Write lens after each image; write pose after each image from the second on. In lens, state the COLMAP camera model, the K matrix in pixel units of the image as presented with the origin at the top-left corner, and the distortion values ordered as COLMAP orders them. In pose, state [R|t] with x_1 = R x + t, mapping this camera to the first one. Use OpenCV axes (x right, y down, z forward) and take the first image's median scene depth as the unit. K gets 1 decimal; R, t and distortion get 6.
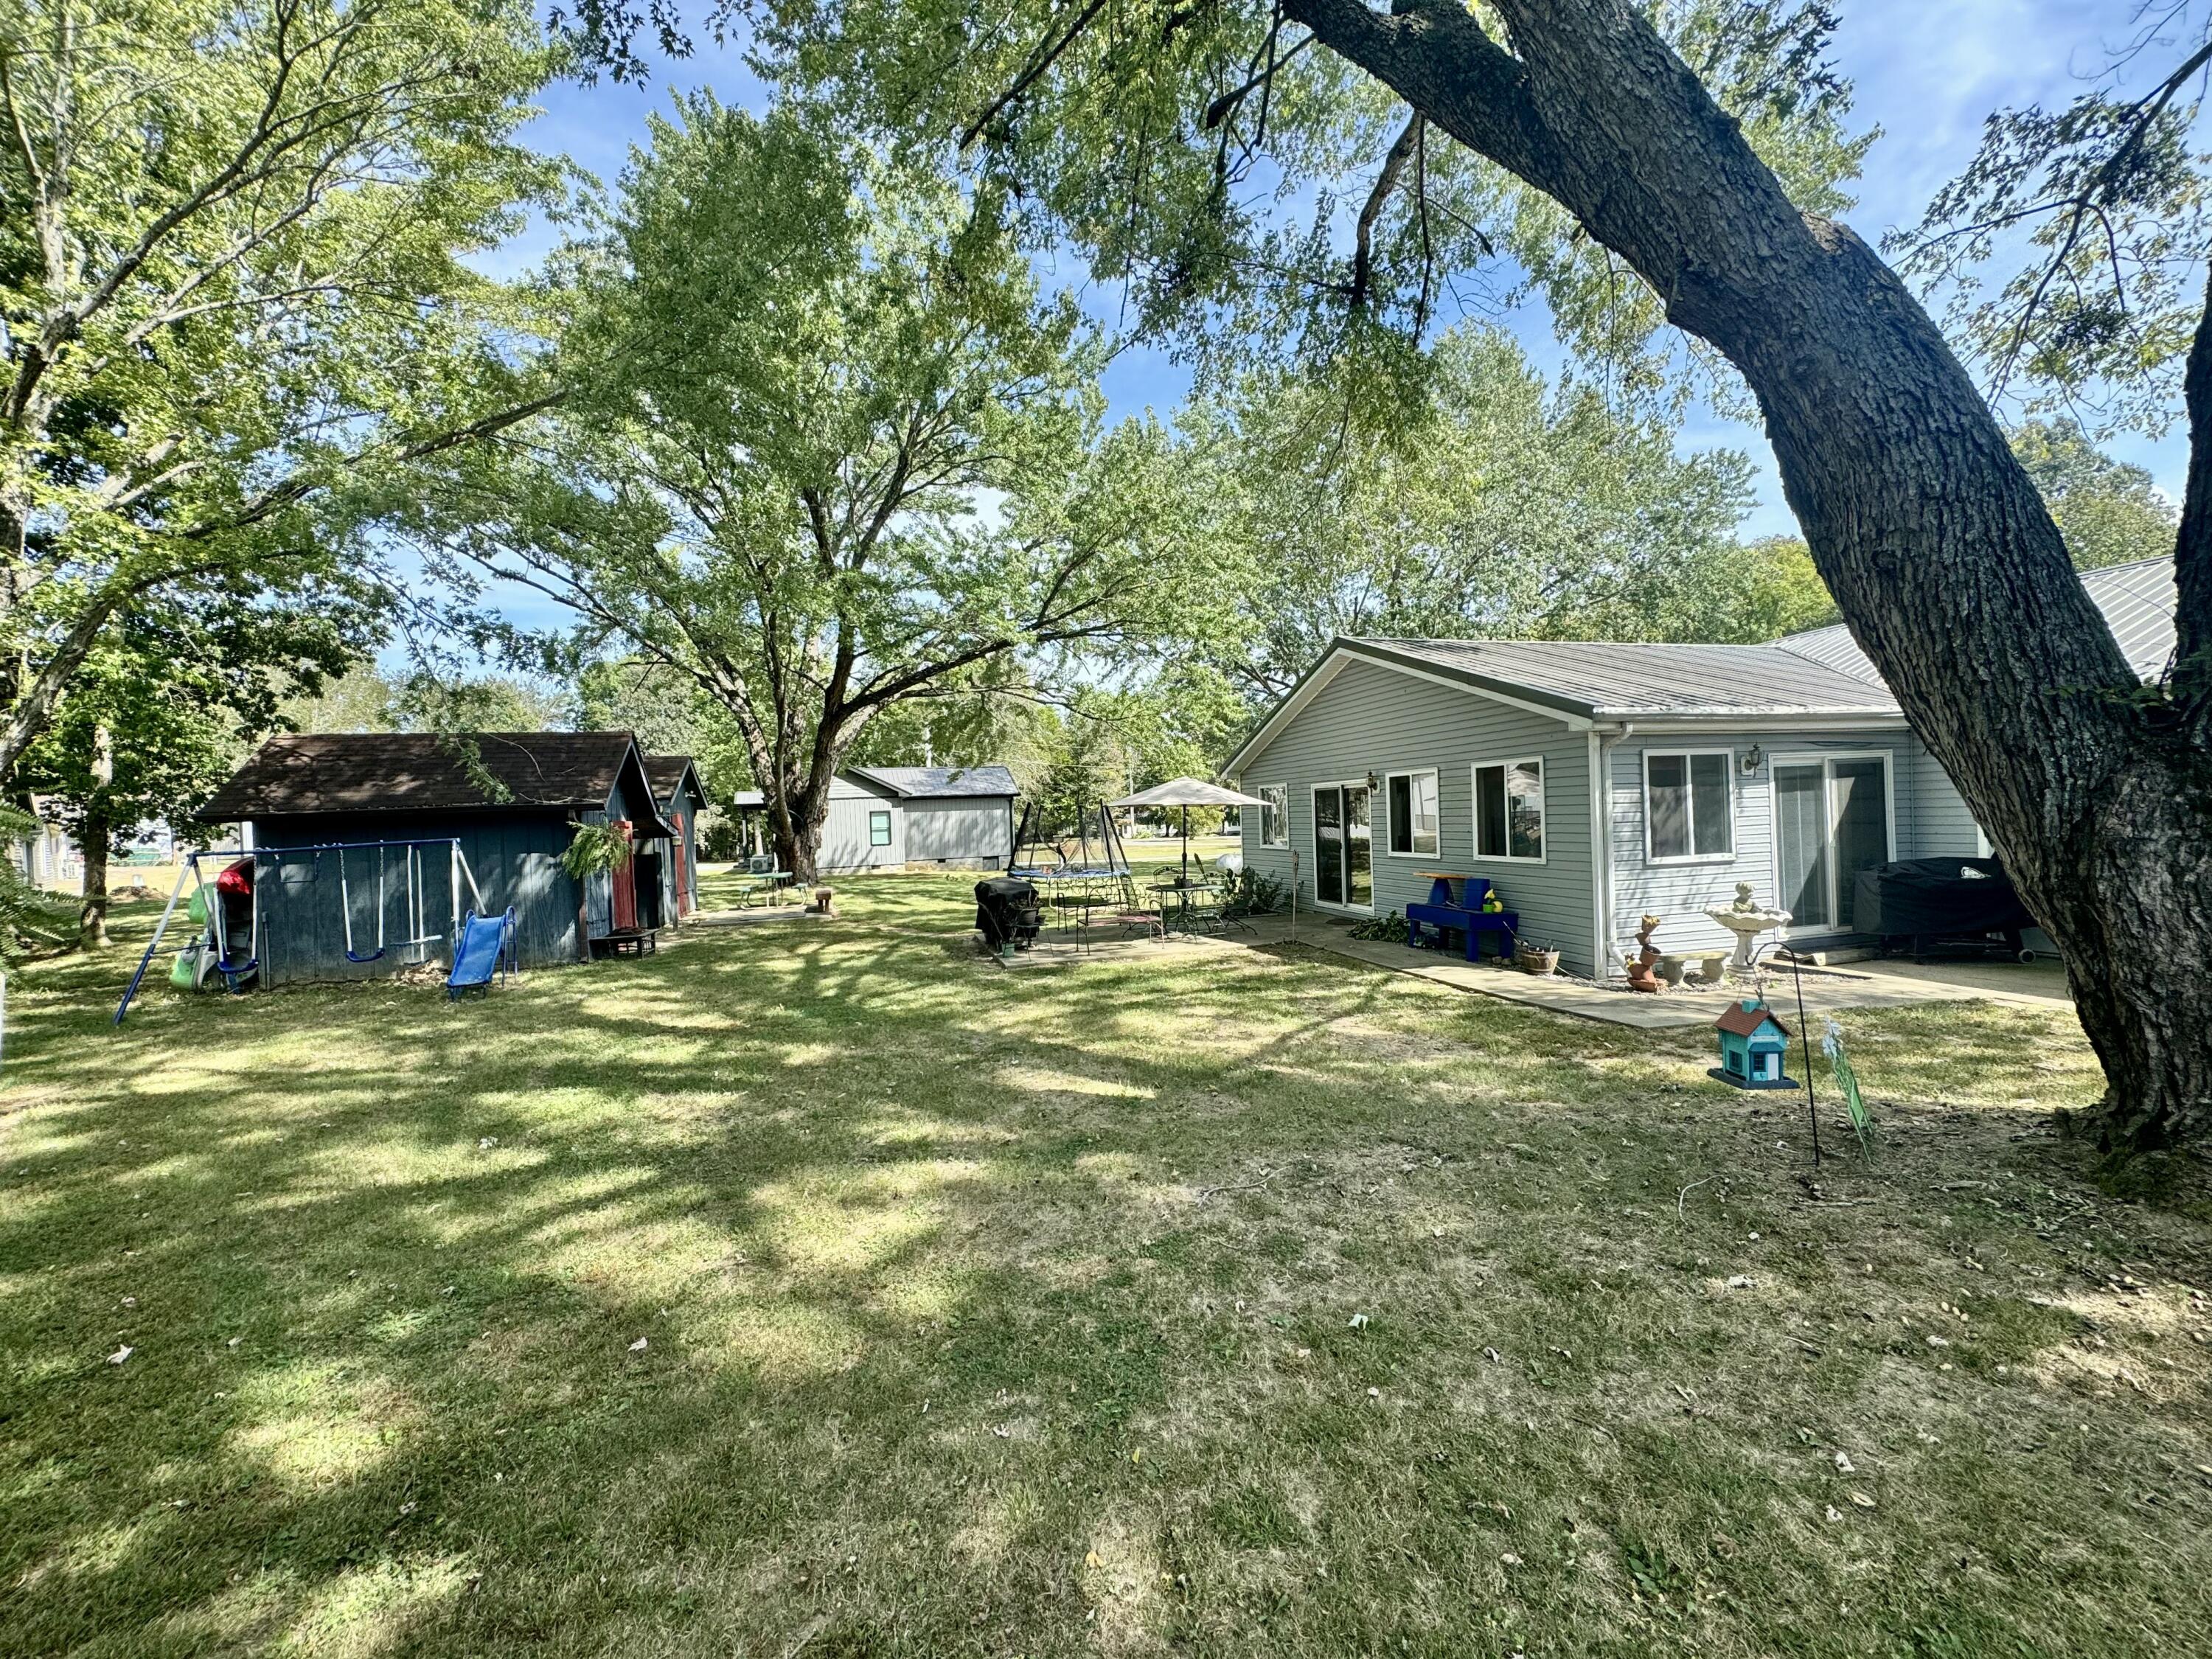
lens RADIAL K [[880.7, 0, 1107.2], [0, 880.7, 829.2], [0, 0, 1]] dist [0.001381, -0.000512]
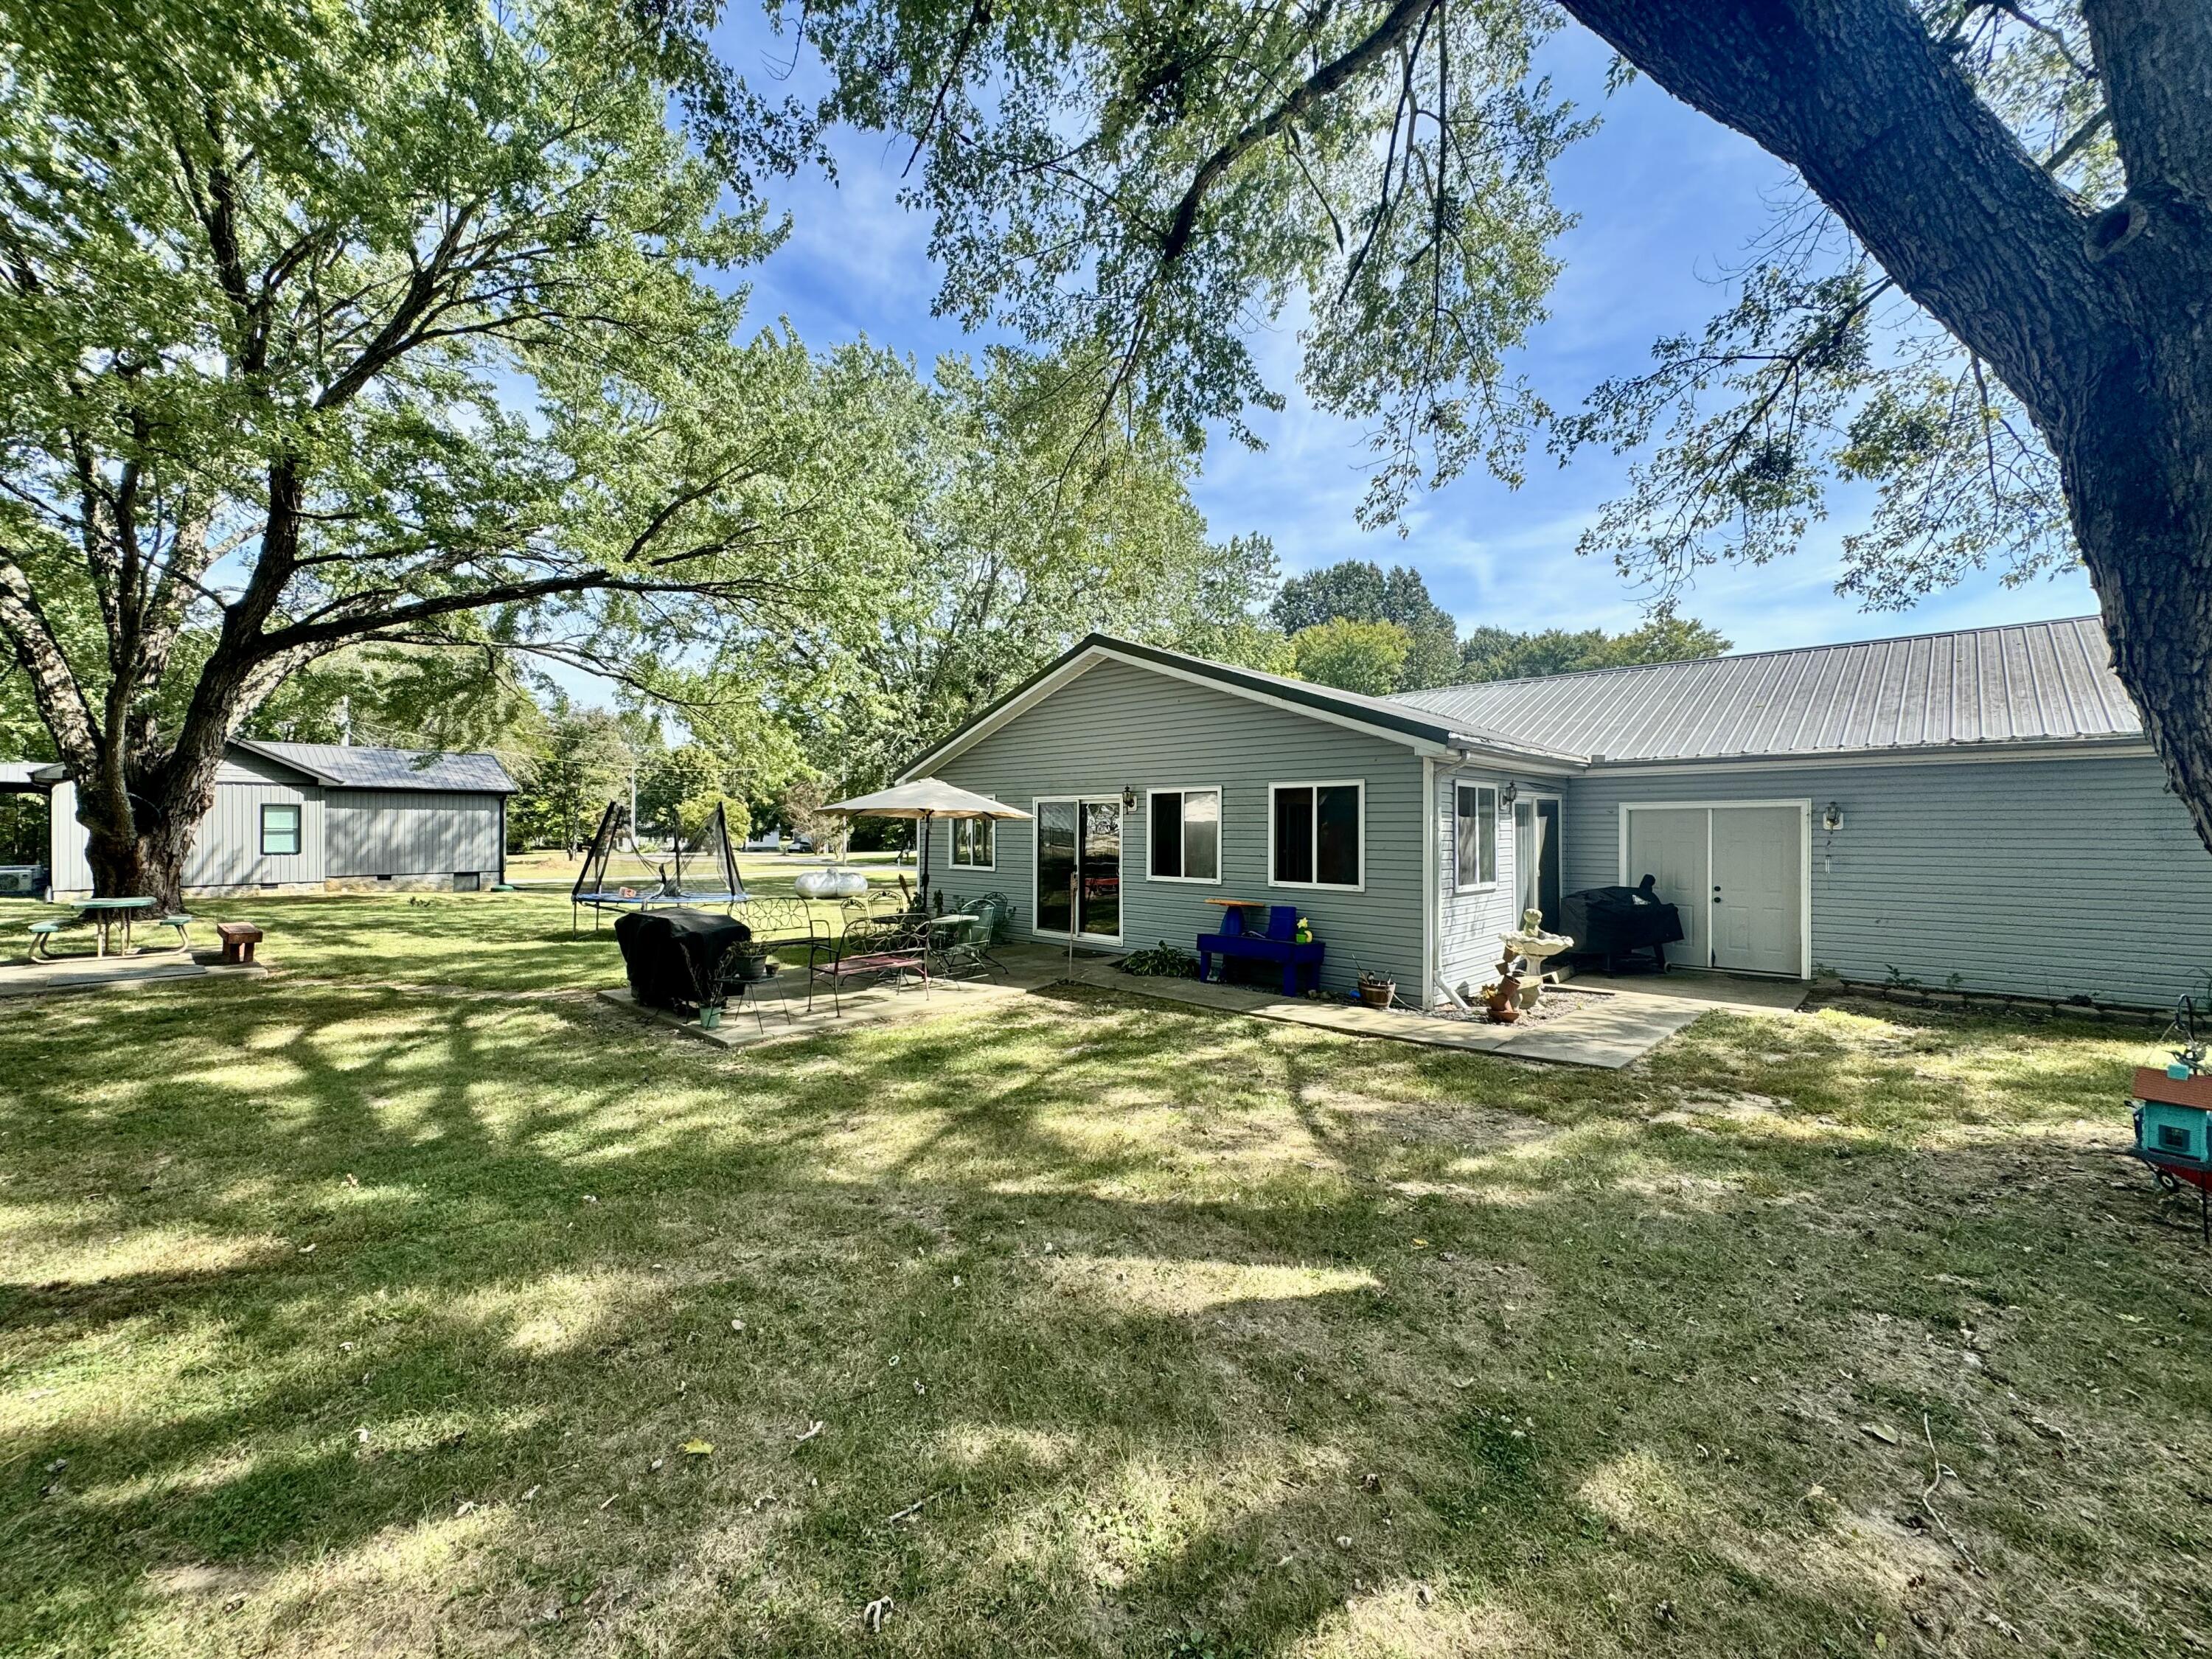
lens RADIAL K [[880.7, 0, 1104.7], [0, 880.7, 830.8], [0, 0, 1]] dist [0.001381, -0.000512]
pose [[0.854492, 0.036408, 0.518186, -0.213426], [-0.026266, 0.999293, -0.026897, 0.005705], [-0.518799, 0.009372, 0.854845, 0.278132]]
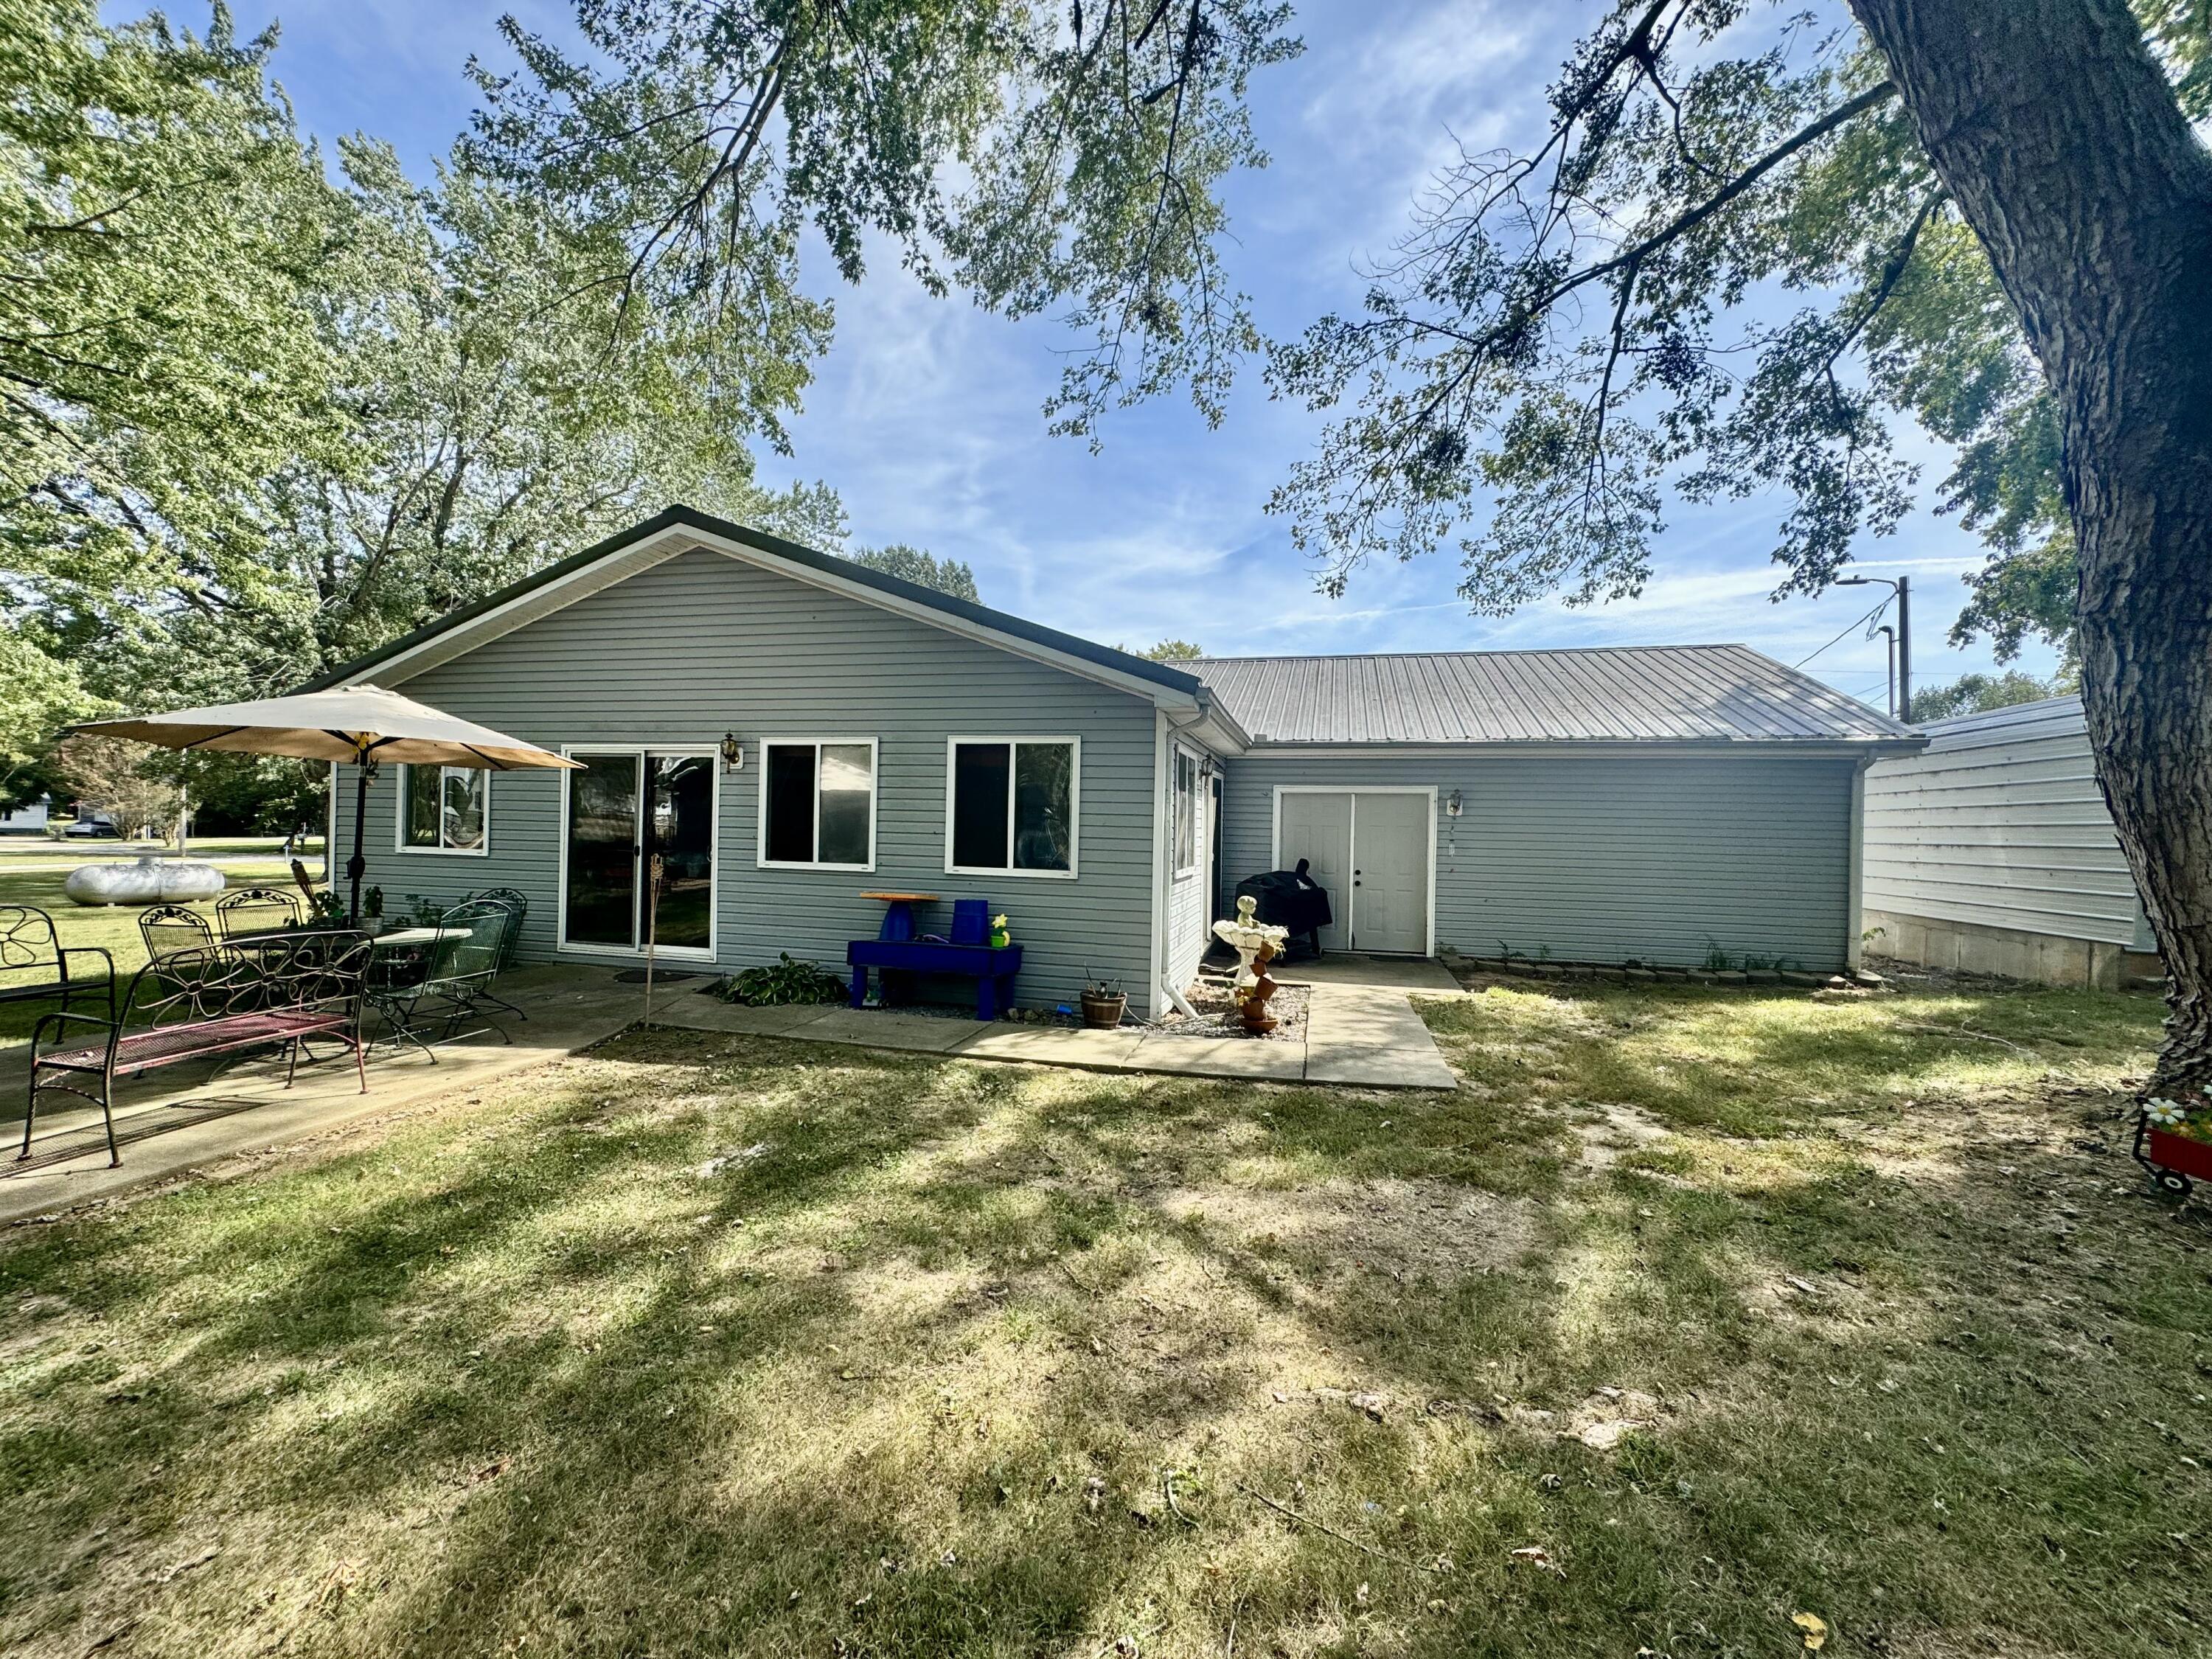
lens RADIAL K [[880.7, 0, 1107.9], [0, 880.7, 832.0], [0, 0, 1]] dist [0.001381, -0.000512]
pose [[0.482581, 0.041173, 0.874883, -0.133942], [-0.028872, 0.999099, -0.031094, 0.019318], [-0.875375, -0.010254, 0.483335, 0.526926]]
